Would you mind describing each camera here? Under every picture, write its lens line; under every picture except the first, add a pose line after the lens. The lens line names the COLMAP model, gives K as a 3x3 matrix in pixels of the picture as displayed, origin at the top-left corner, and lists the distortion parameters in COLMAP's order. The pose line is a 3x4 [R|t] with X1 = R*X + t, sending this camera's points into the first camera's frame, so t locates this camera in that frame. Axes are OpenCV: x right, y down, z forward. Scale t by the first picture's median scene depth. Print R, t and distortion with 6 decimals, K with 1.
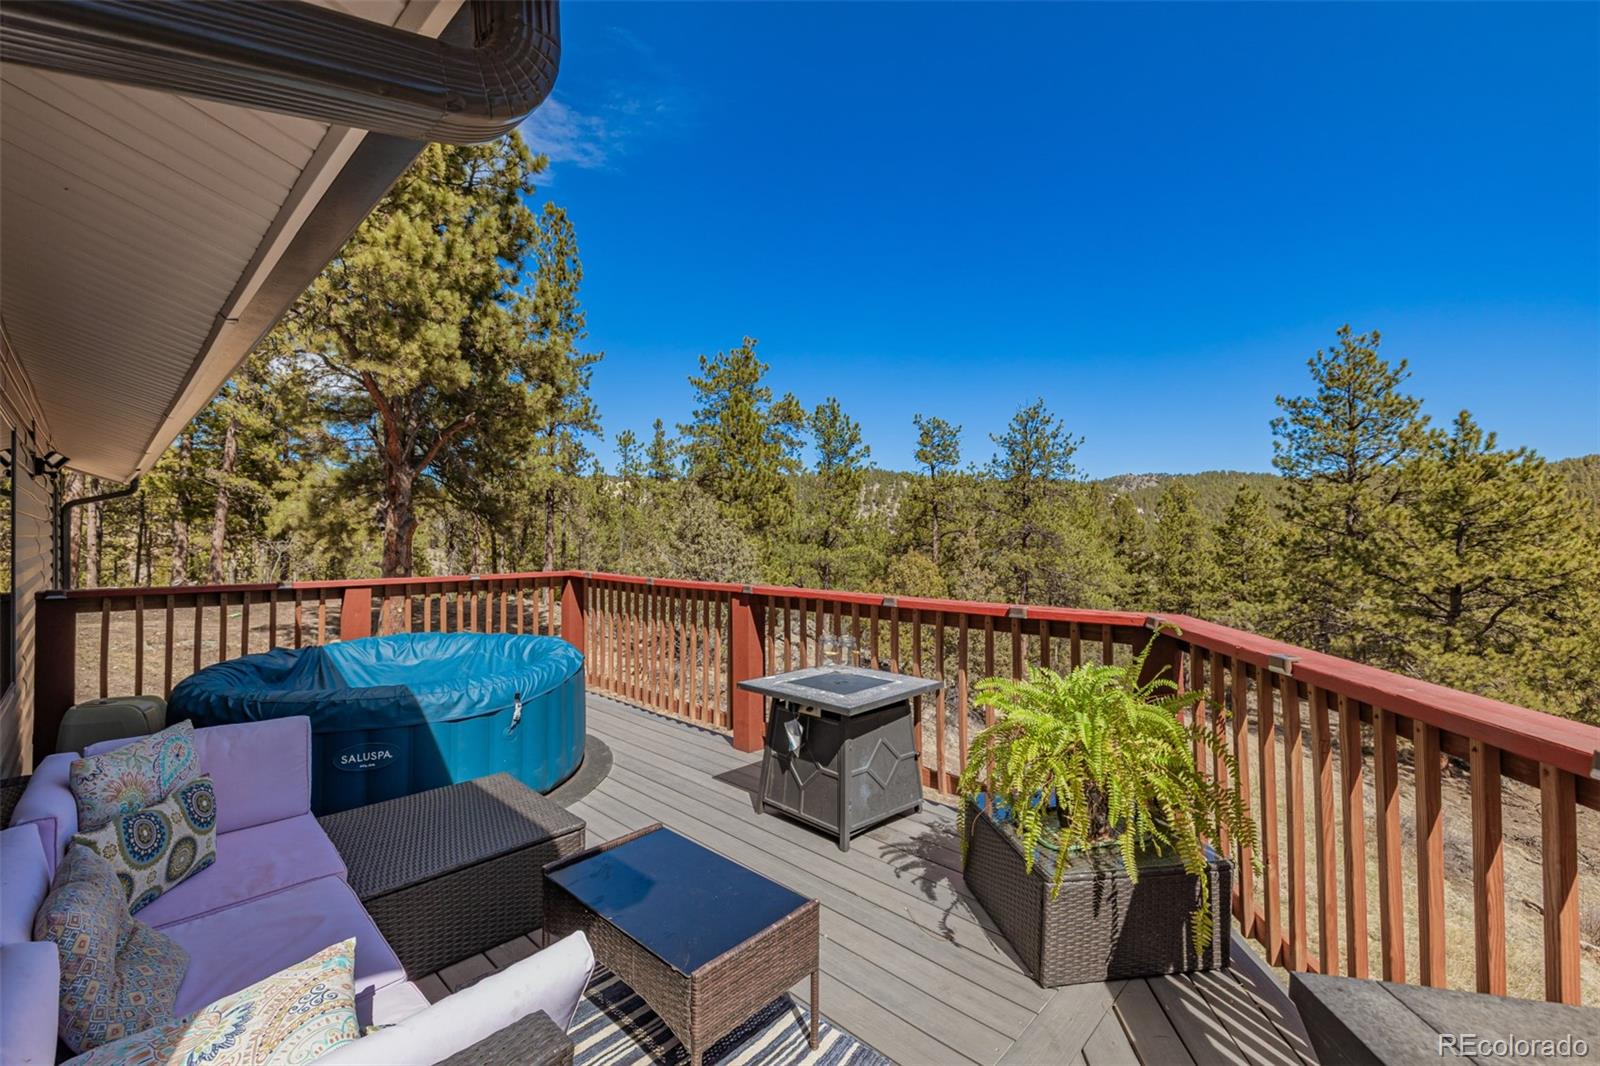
lens RADIAL K [[670.2, 0, 804.7], [0, 670.2, 529.5], [0, 0, 1]] dist [0.001797, -0.000441]
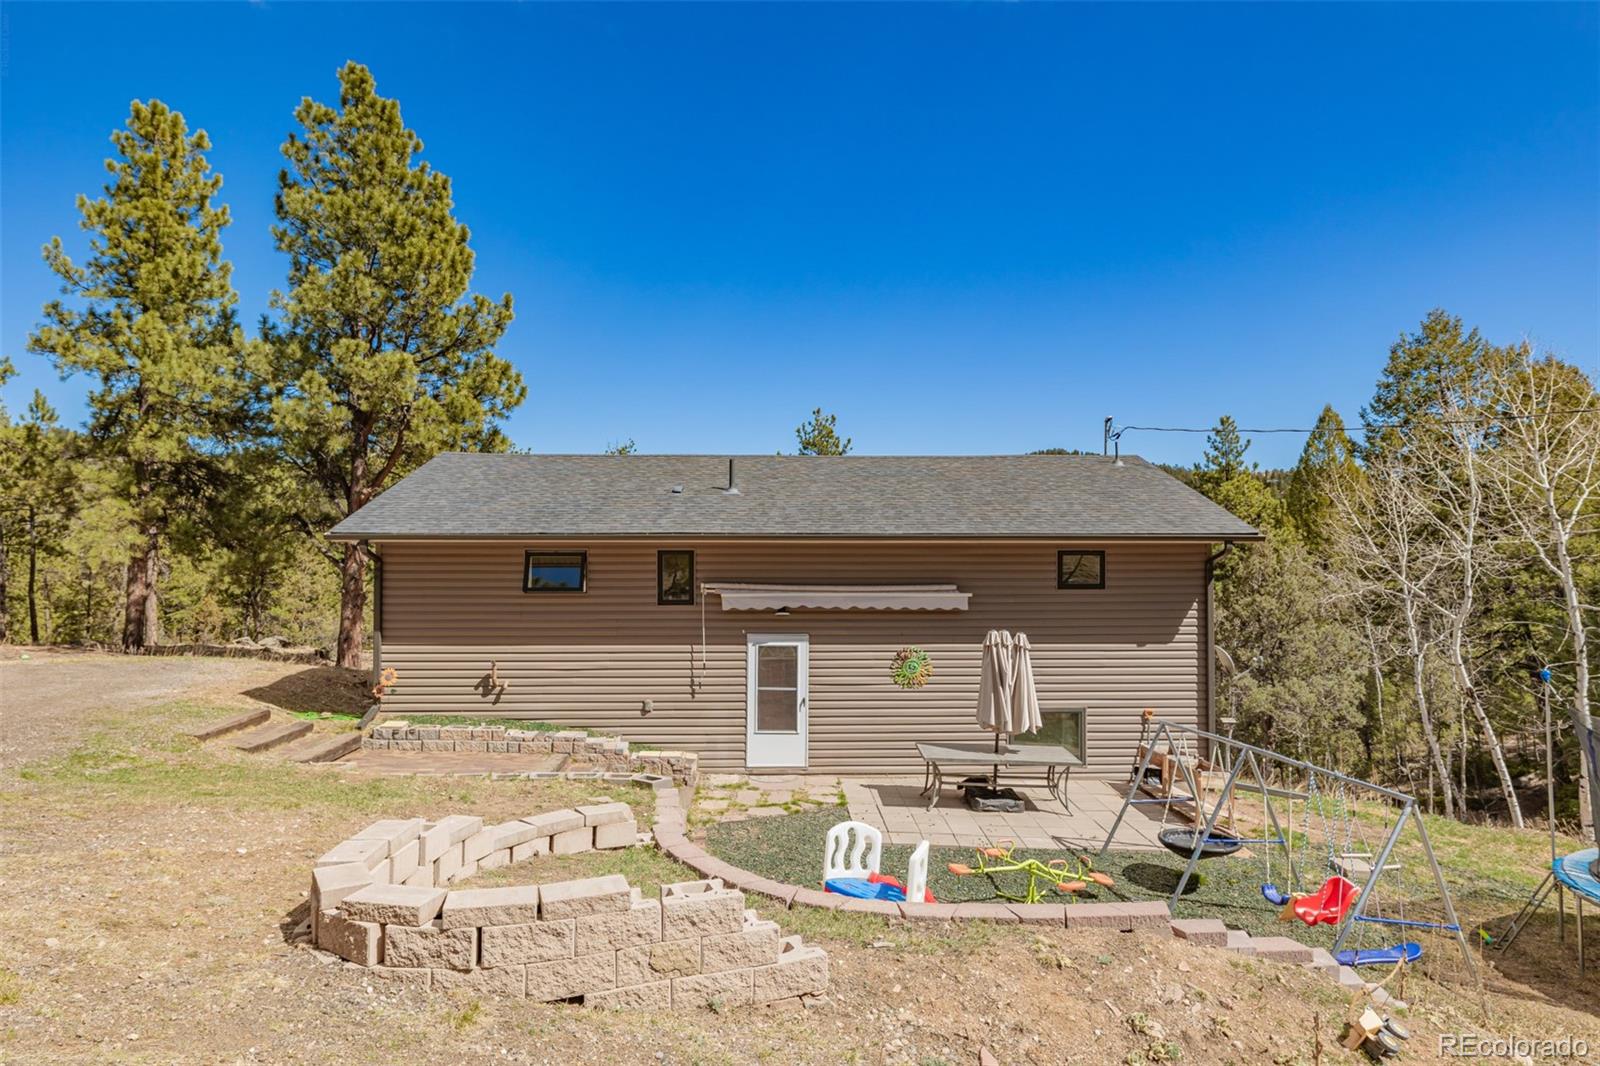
lens RADIAL K [[974.5, 0, 804.0], [0, 974.5, 532.9], [0, 0, 1]] dist [-0.003618, 0.002002]
pose [[0.706826, 0.008648, 0.707335, -0.673769], [-0.005113, 0.999962, -0.007118, -0.024047], [-0.707369, 0.001415, 0.706843, -0.440029]]
